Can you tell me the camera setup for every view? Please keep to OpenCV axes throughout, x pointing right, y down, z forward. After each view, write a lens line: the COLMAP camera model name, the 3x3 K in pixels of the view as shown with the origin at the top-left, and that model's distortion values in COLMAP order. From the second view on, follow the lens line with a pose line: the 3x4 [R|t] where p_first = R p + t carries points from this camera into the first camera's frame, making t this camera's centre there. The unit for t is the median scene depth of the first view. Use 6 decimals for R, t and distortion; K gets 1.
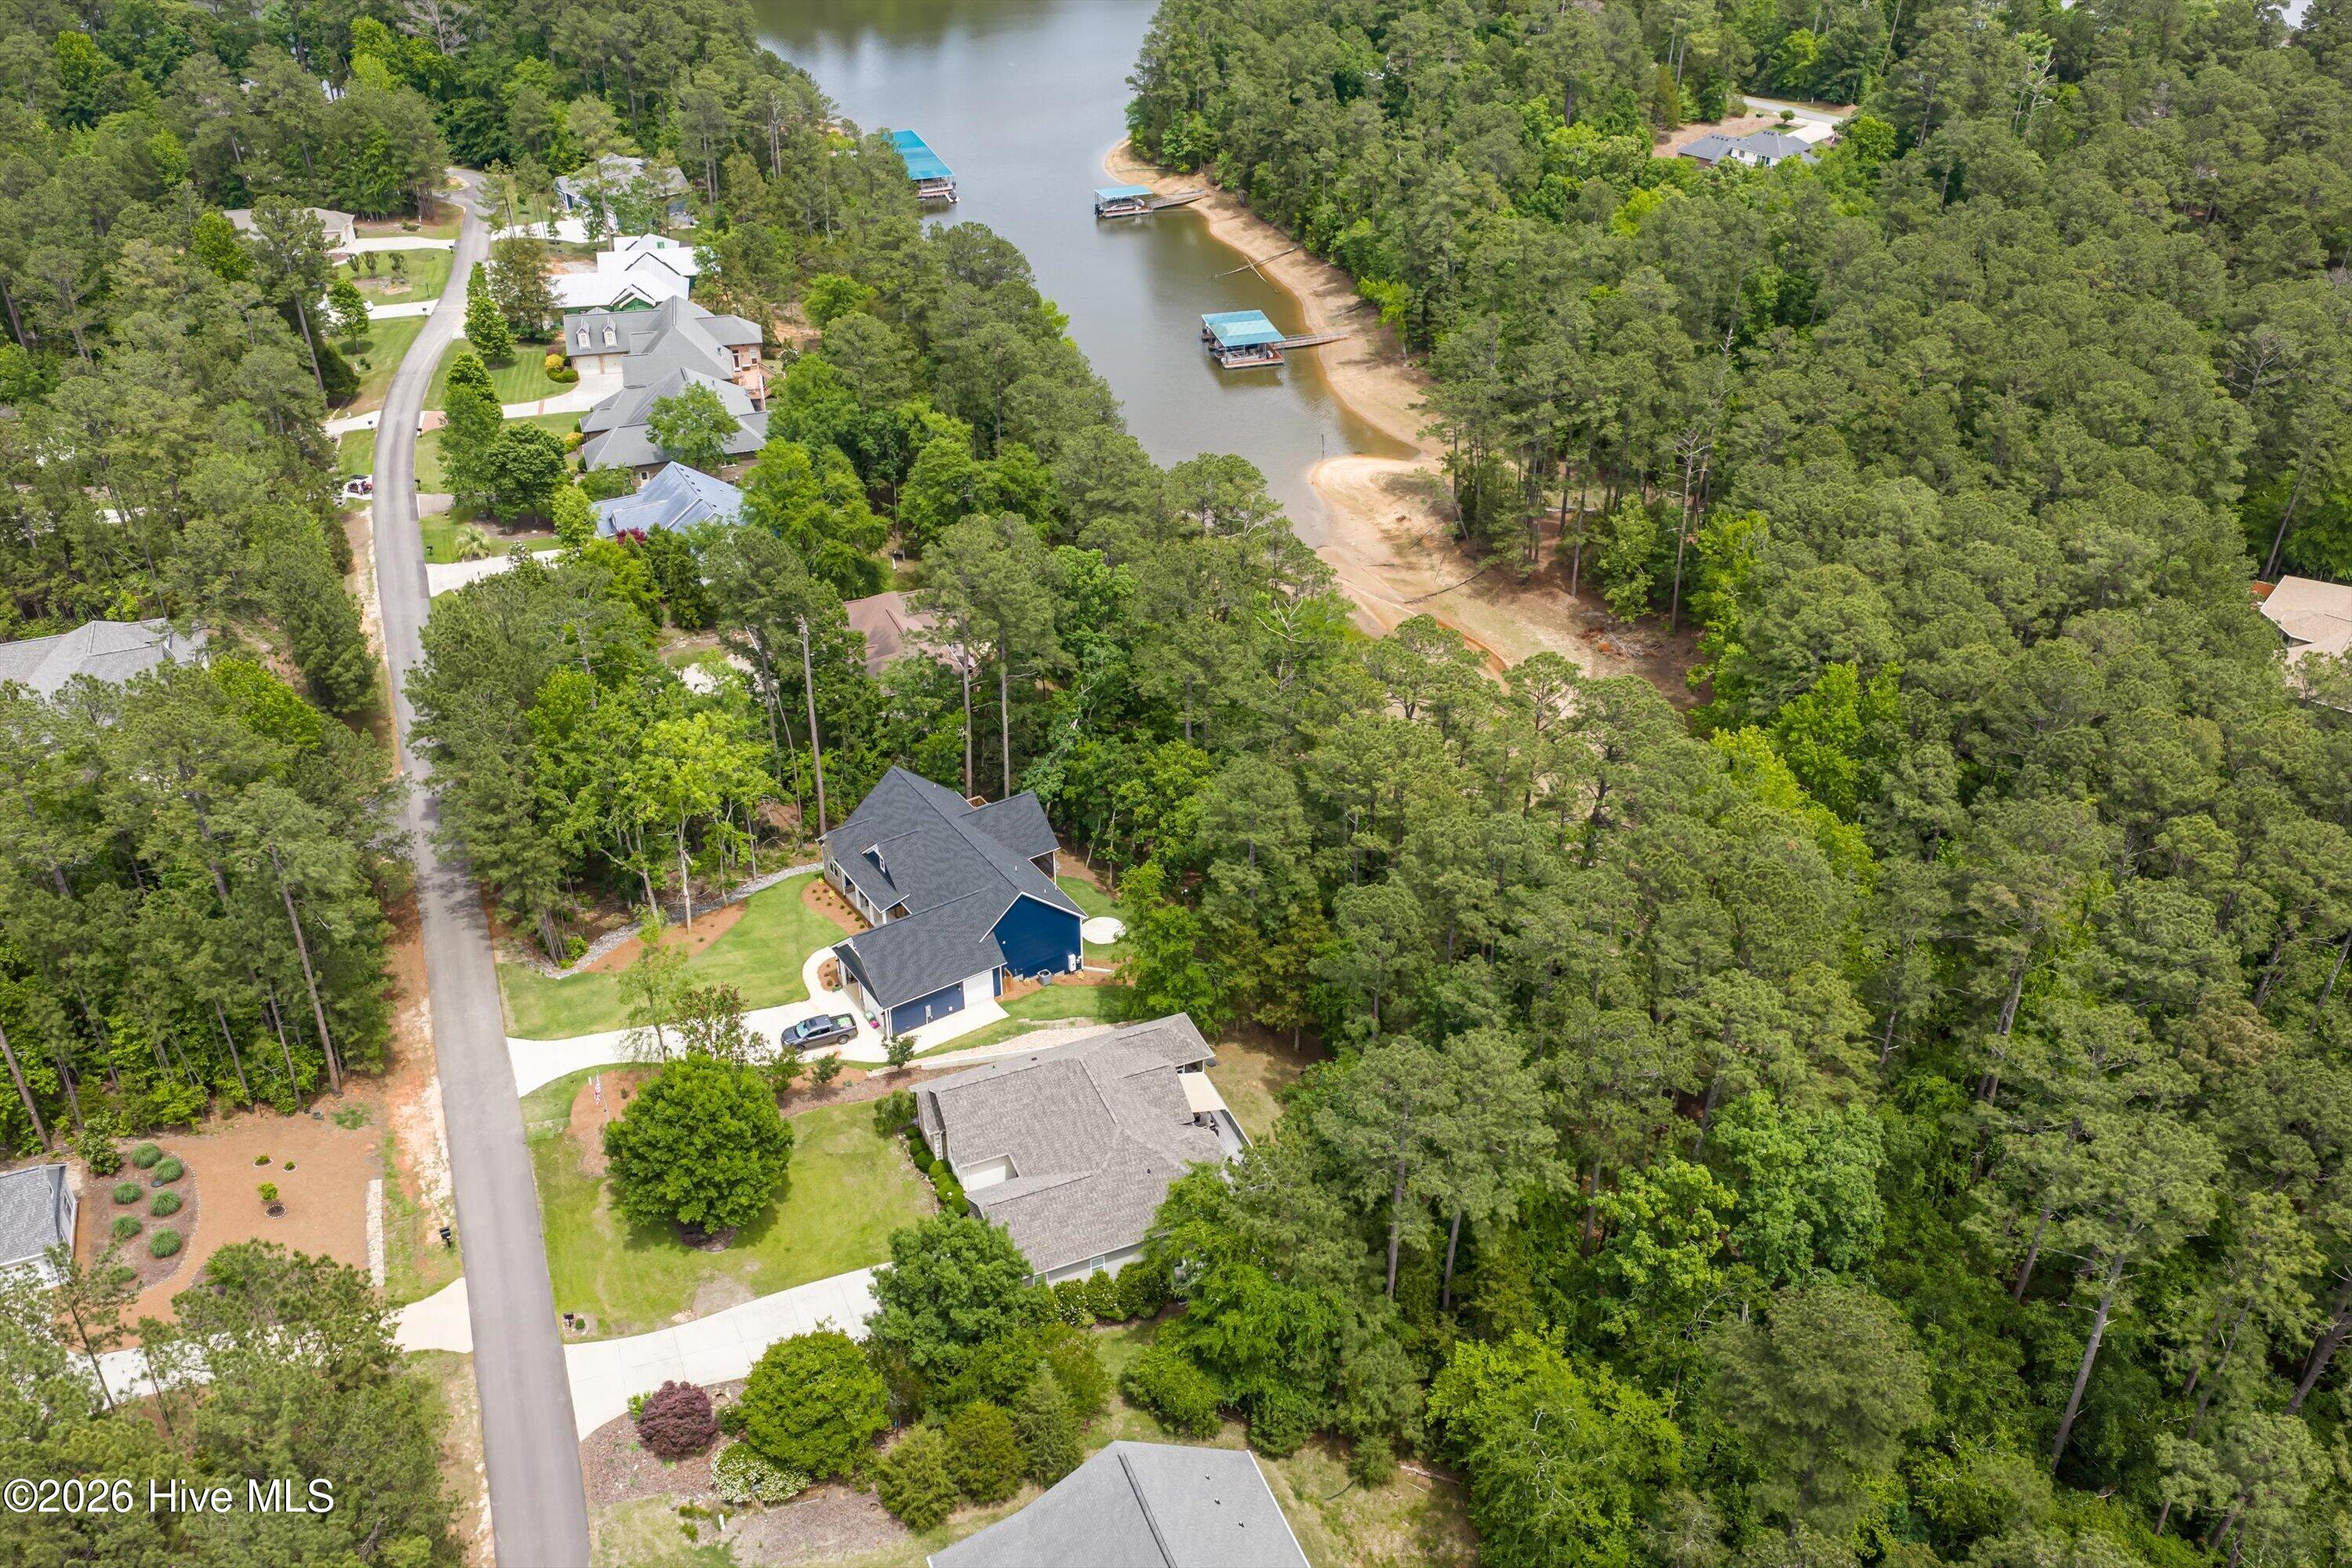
lens RADIAL K [[1959.0, 0, 1176.0], [0, 1959.0, 784.0], [0, 0, 1]] dist [0.017293, -0.029197]
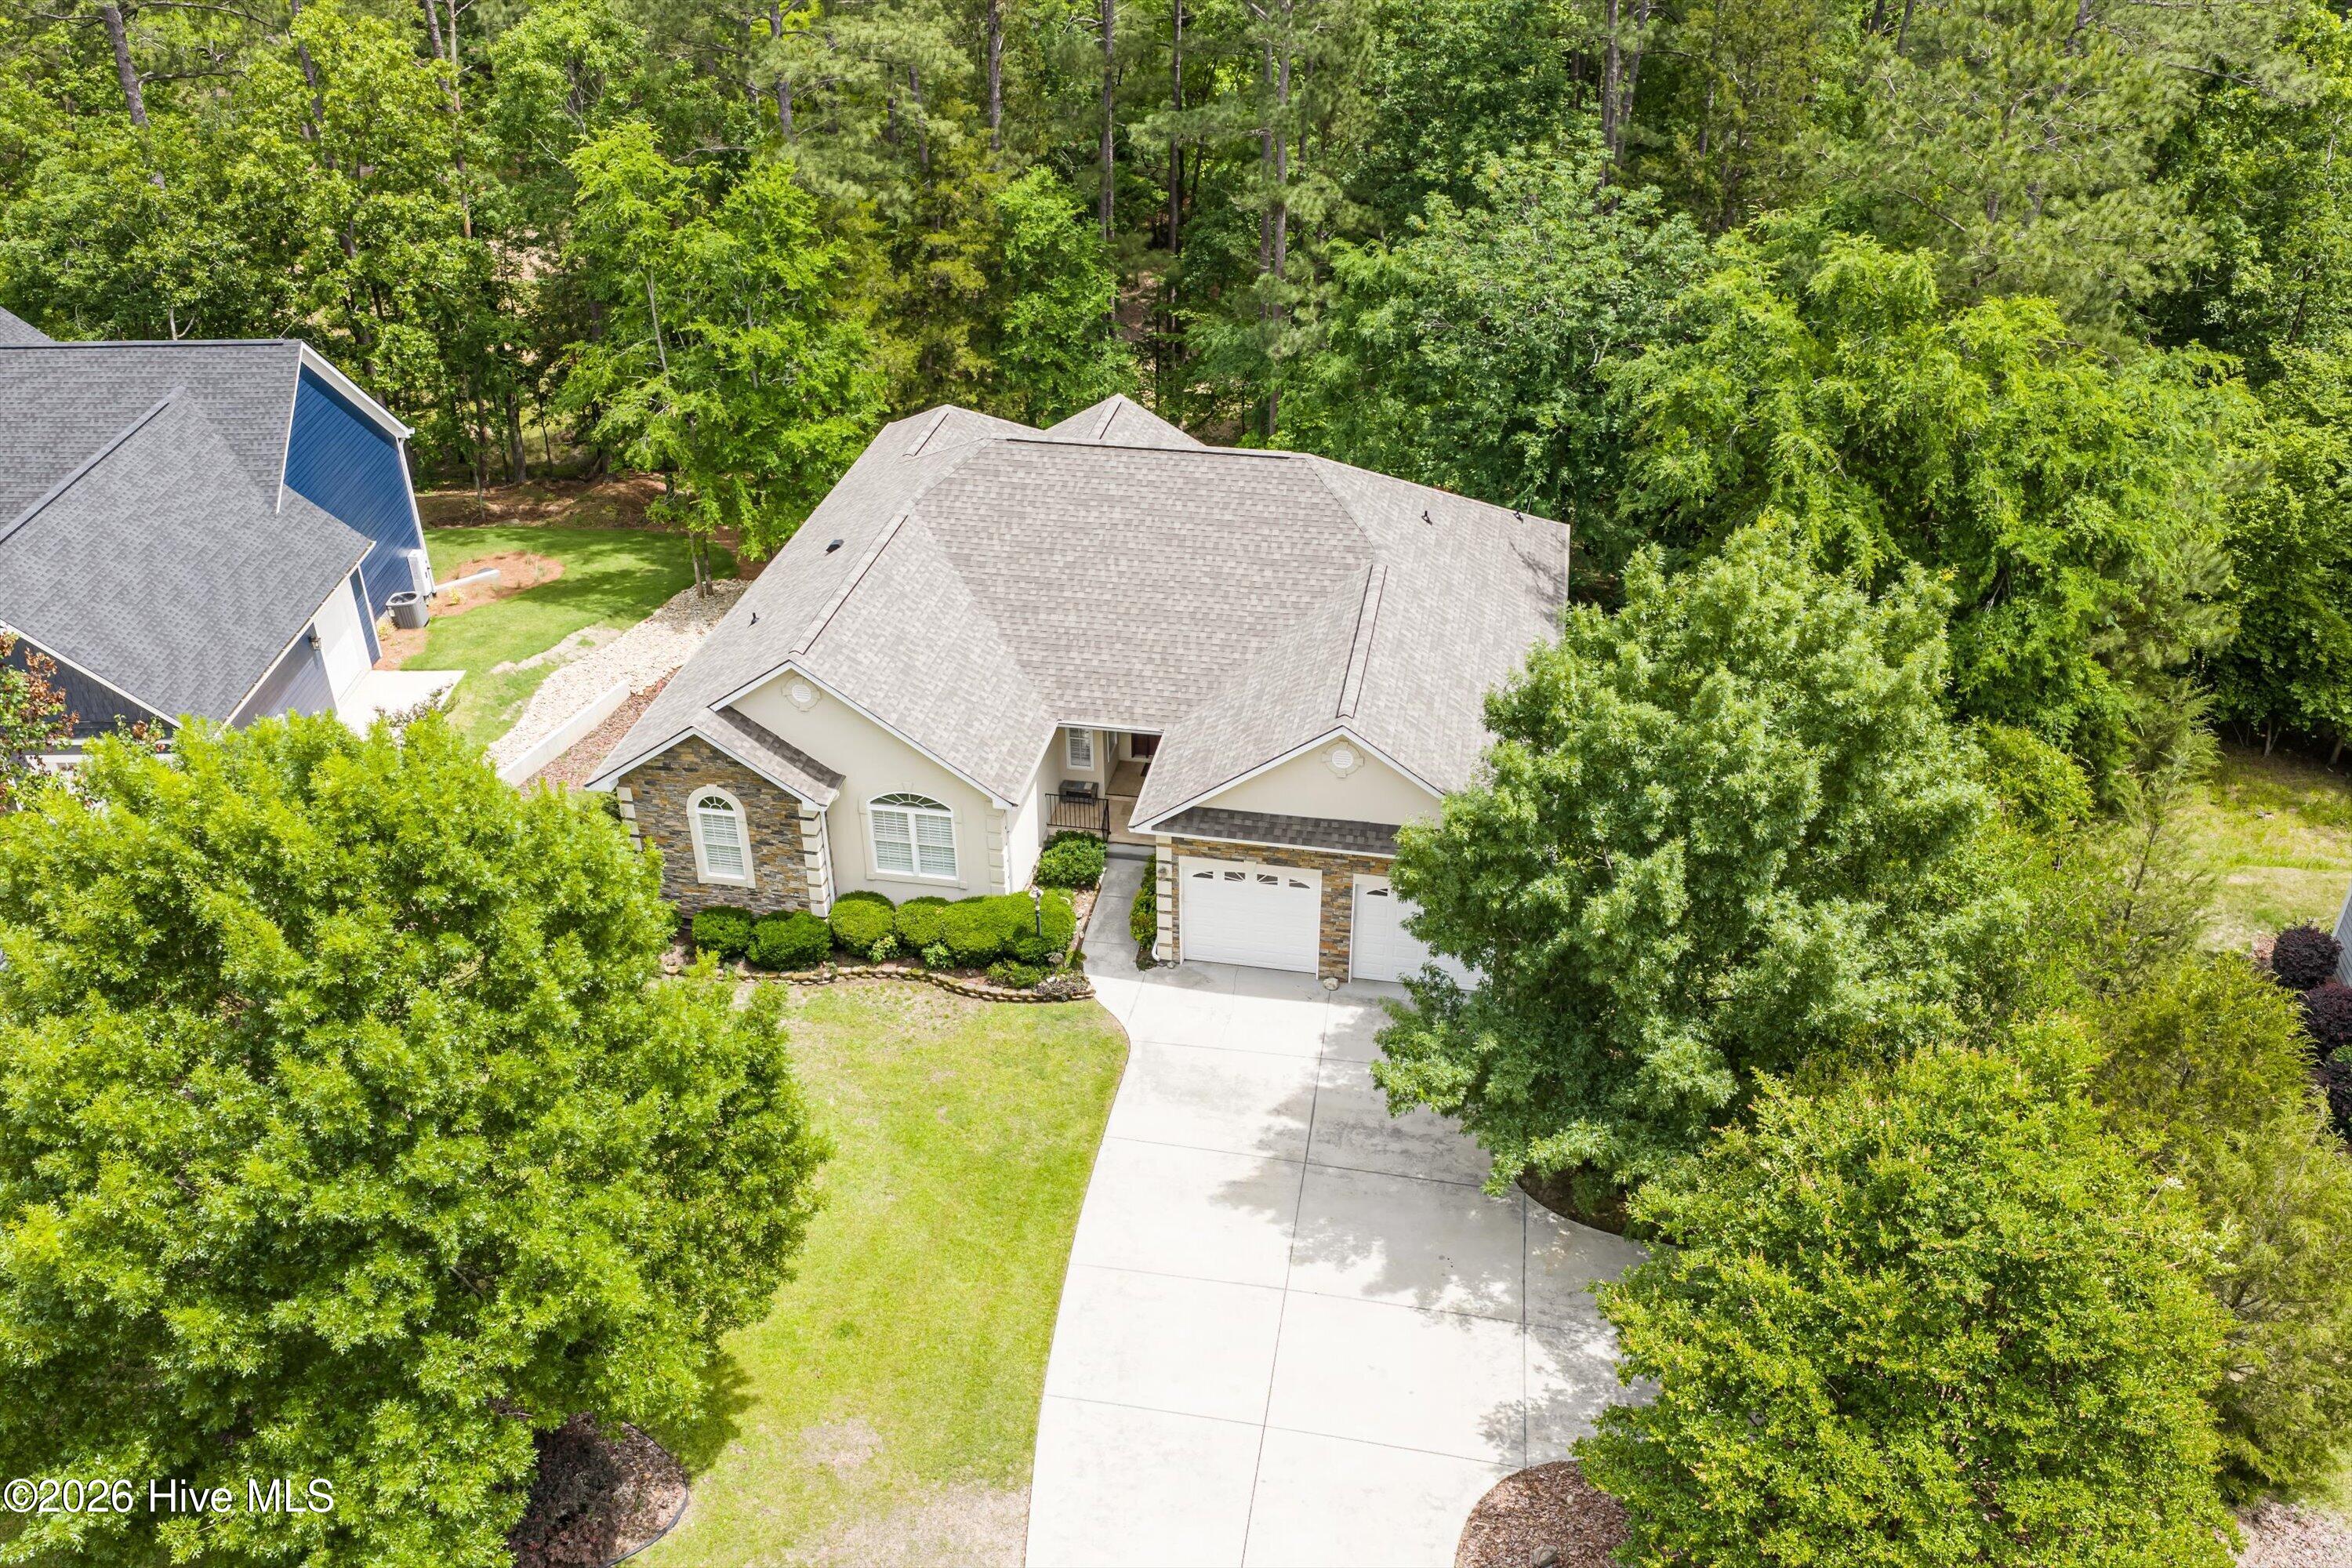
lens RADIAL K [[1959.0, 0, 1176.0], [0, 1959.0, 784.0], [0, 0, 1]] dist [0.017293, -0.029197]
pose [[0.546375, -0.440007, 0.712649, -0.229527], [0.452381, 0.871127, 0.191022, 0.105487], [-0.704858, 0.218019, 0.675013, 0.560113]]
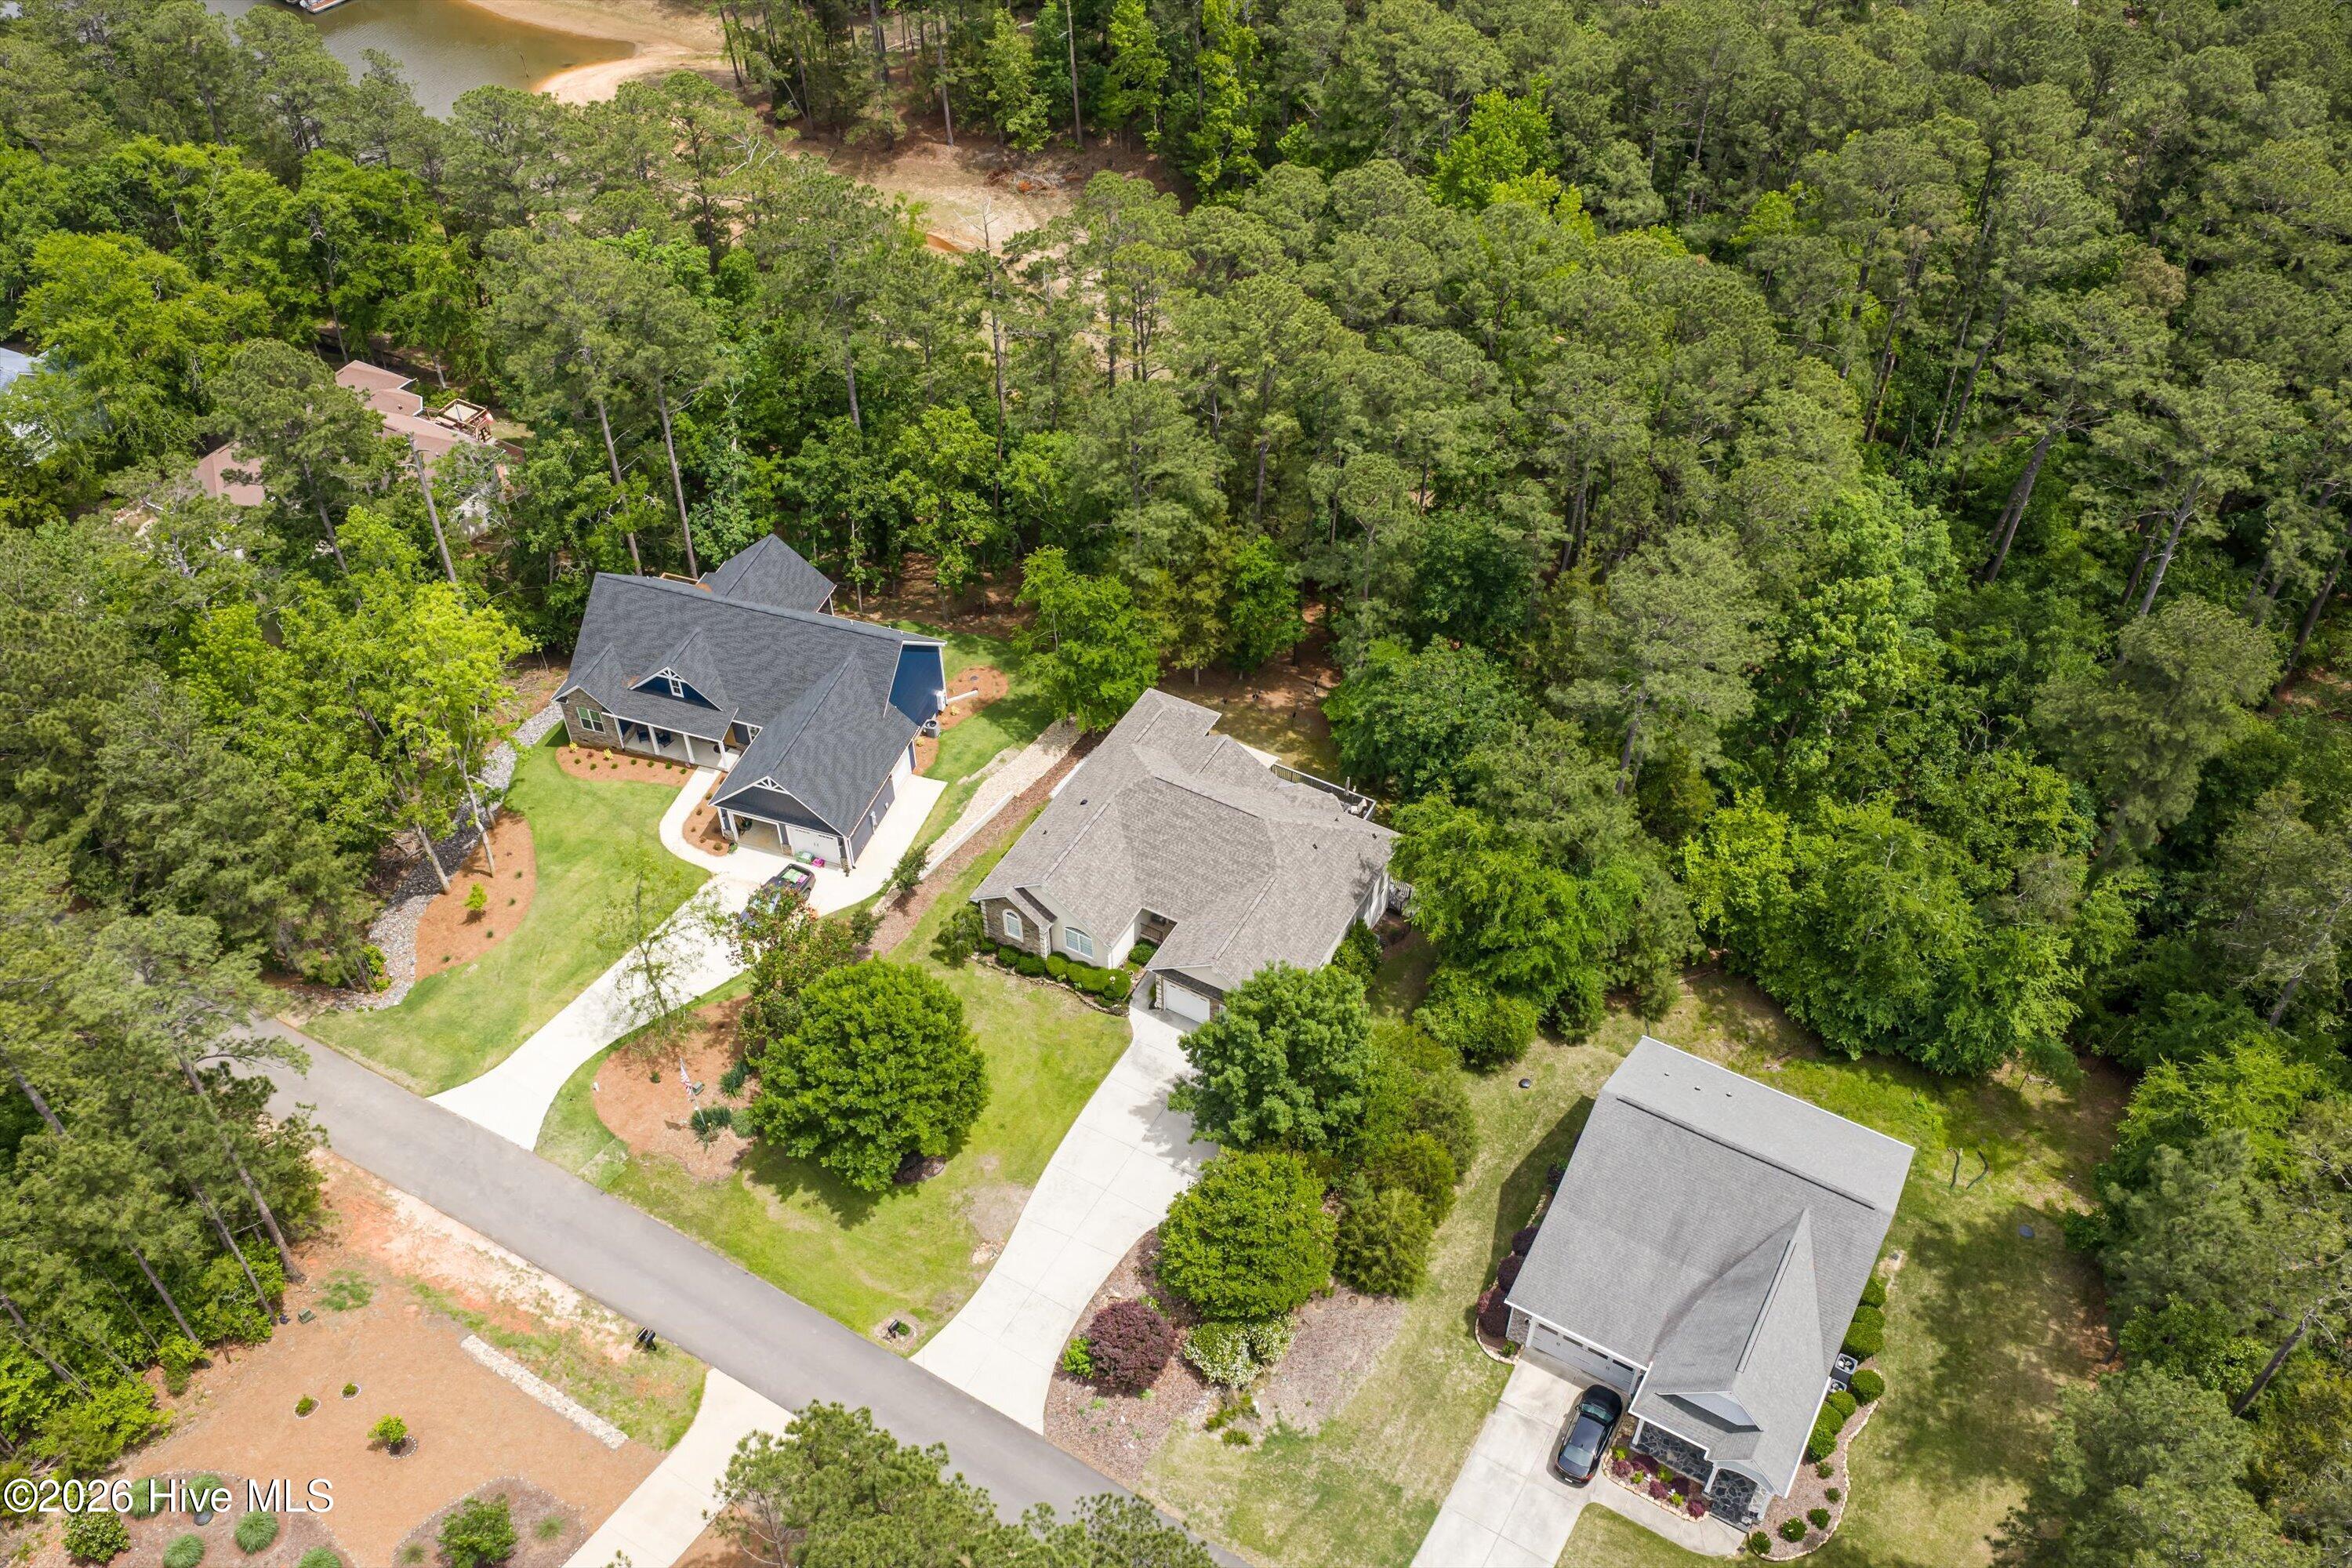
lens RADIAL K [[1959.0, 0, 1176.0], [0, 1959.0, 784.0], [0, 0, 1]] dist [0.017293, -0.029197]
pose [[0.787106, -0.434246, 0.438058, -0.312838], [0.333695, 0.897070, 0.289677, -0.076142], [-0.518760, -0.081828, 0.850995, 0.192652]]
